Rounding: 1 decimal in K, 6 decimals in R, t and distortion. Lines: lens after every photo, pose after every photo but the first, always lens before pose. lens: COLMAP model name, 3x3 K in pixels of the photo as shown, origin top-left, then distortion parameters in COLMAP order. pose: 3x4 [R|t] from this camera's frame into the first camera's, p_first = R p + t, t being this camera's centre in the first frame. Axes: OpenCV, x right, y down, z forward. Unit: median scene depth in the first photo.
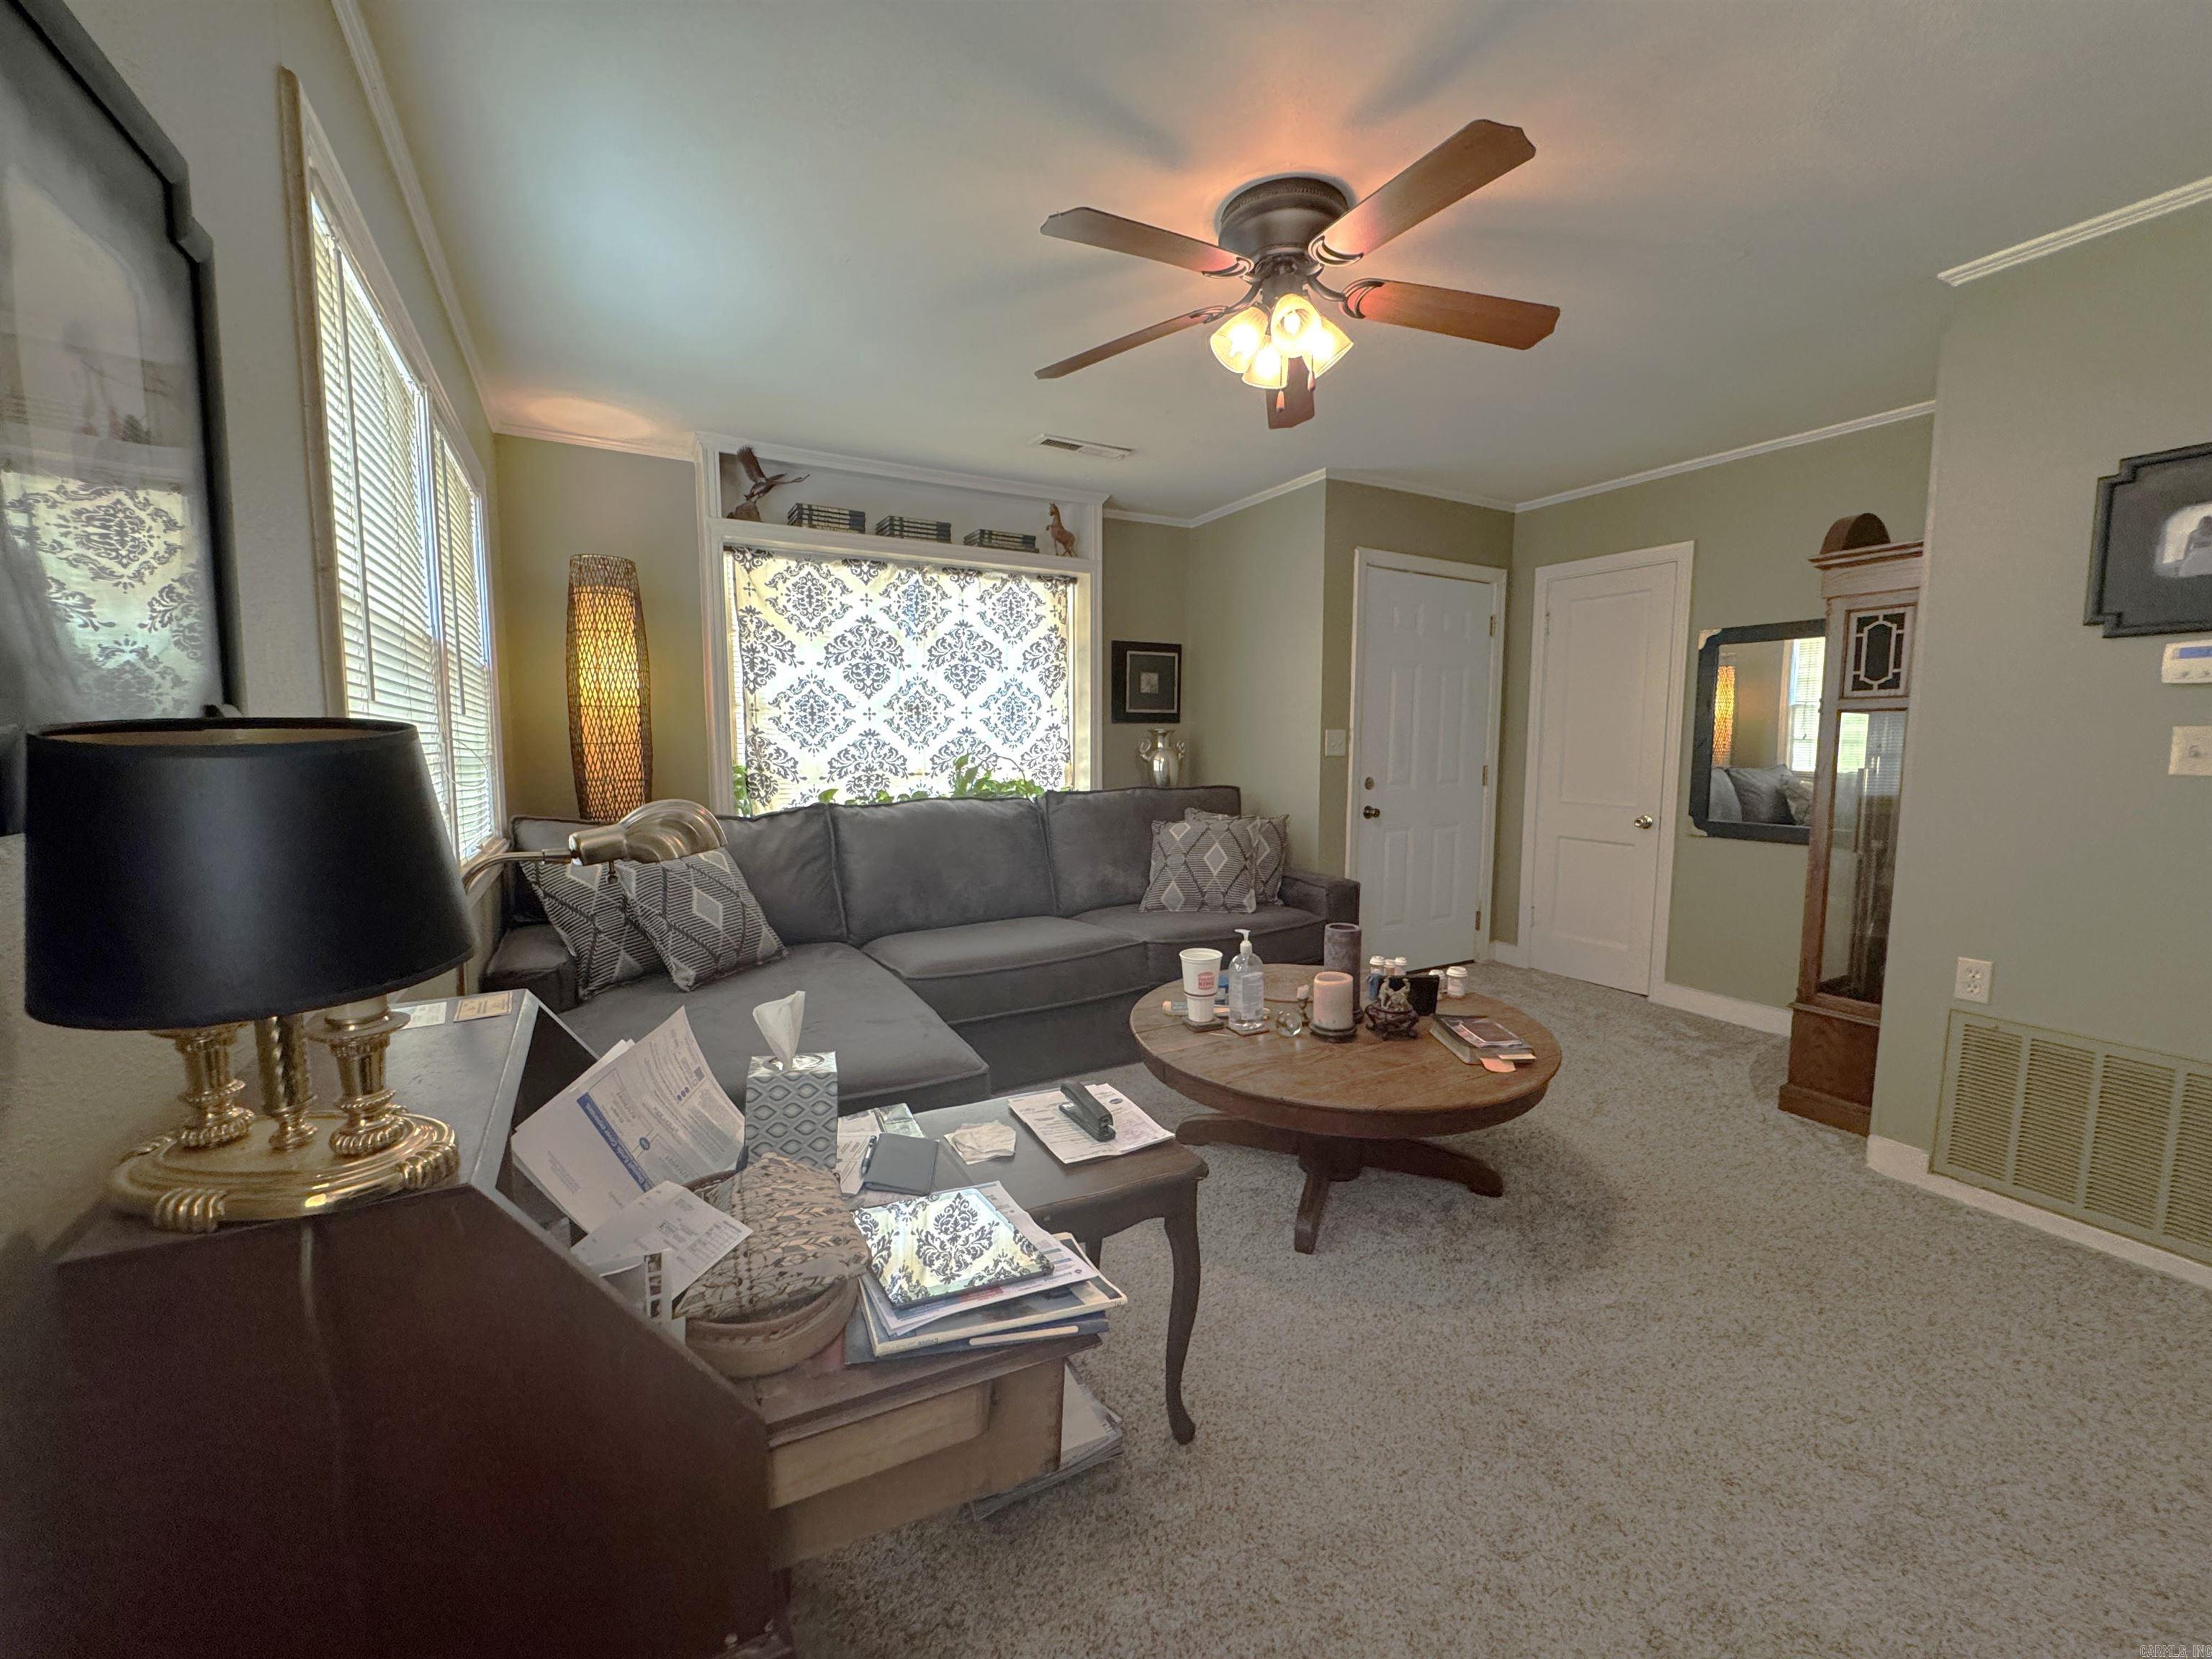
lens RADIAL K [[885.8, 0, 1106.0], [0, 885.8, 829.5], [0, 0, 1]] dist [-0.000328, -0.000447]
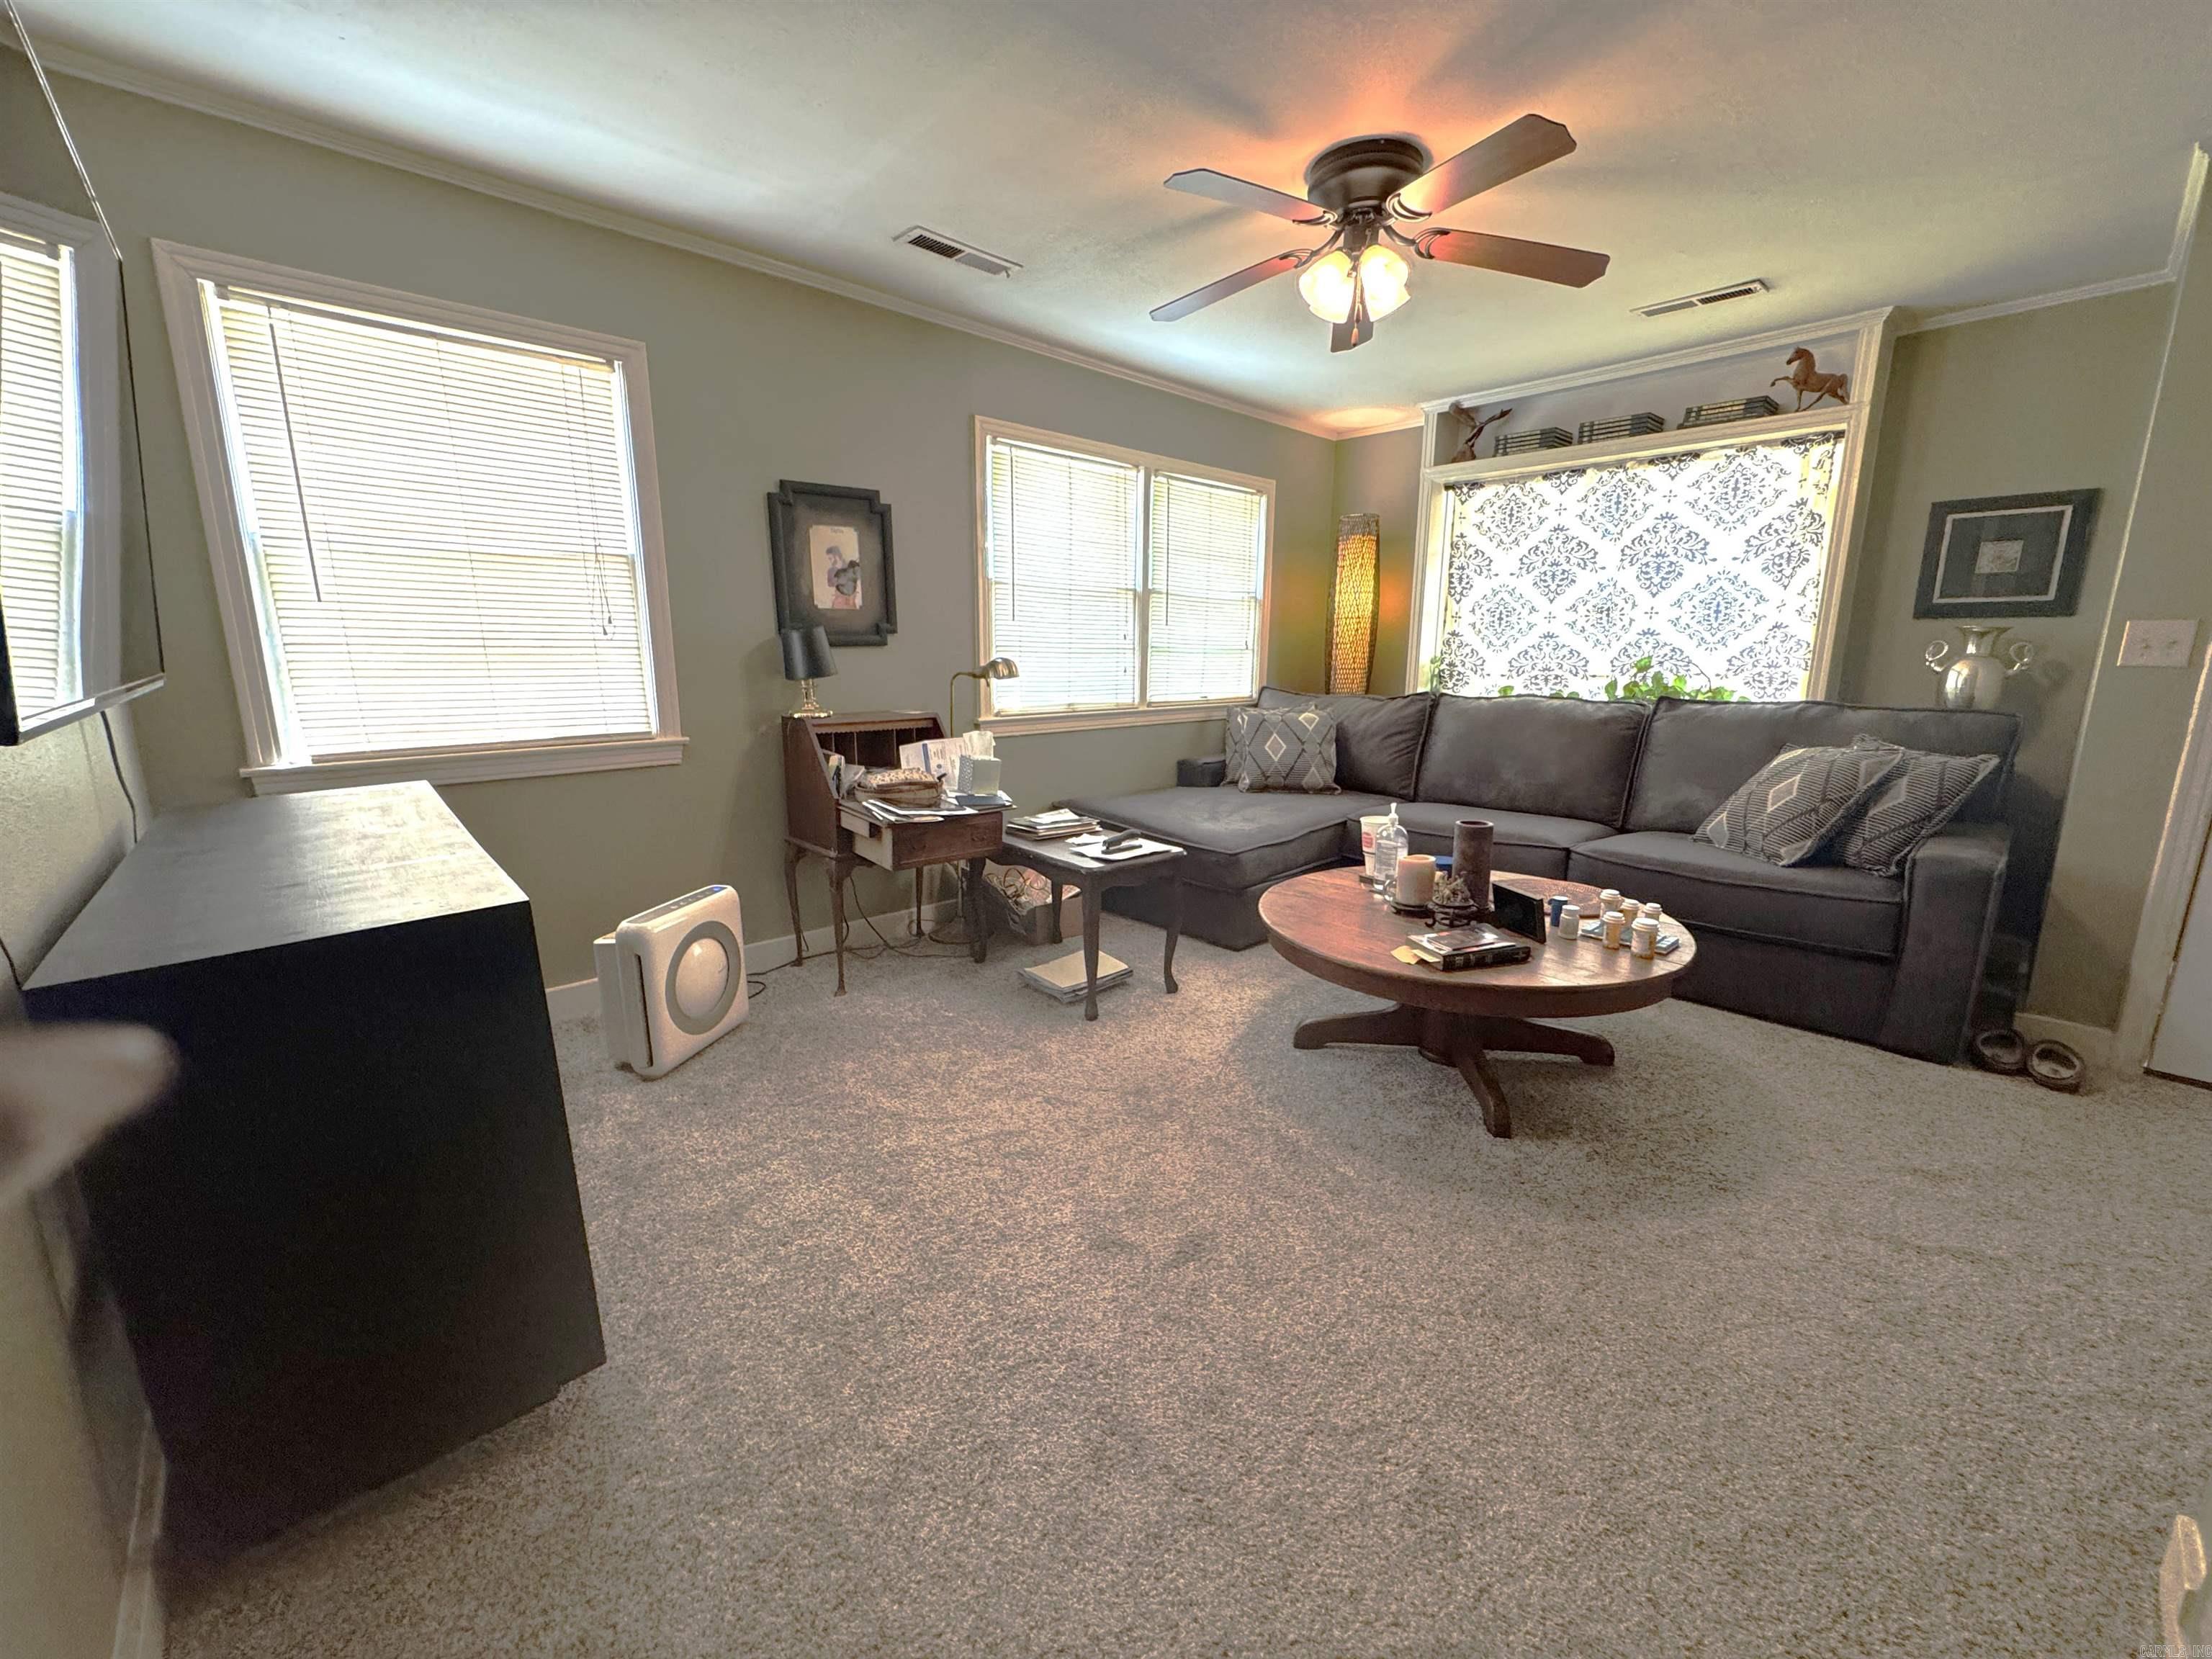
lens RADIAL K [[885.8, 0, 1106.0], [0, 885.8, 829.5], [0, 0, 1]] dist [-0.000328, -0.000447]
pose [[0.246443, 0.201936, -0.947886, 0.685257], [-0.096119, 0.978322, 0.183430, -0.023213], [0.964379, 0.045904, 0.260511, 0.205408]]
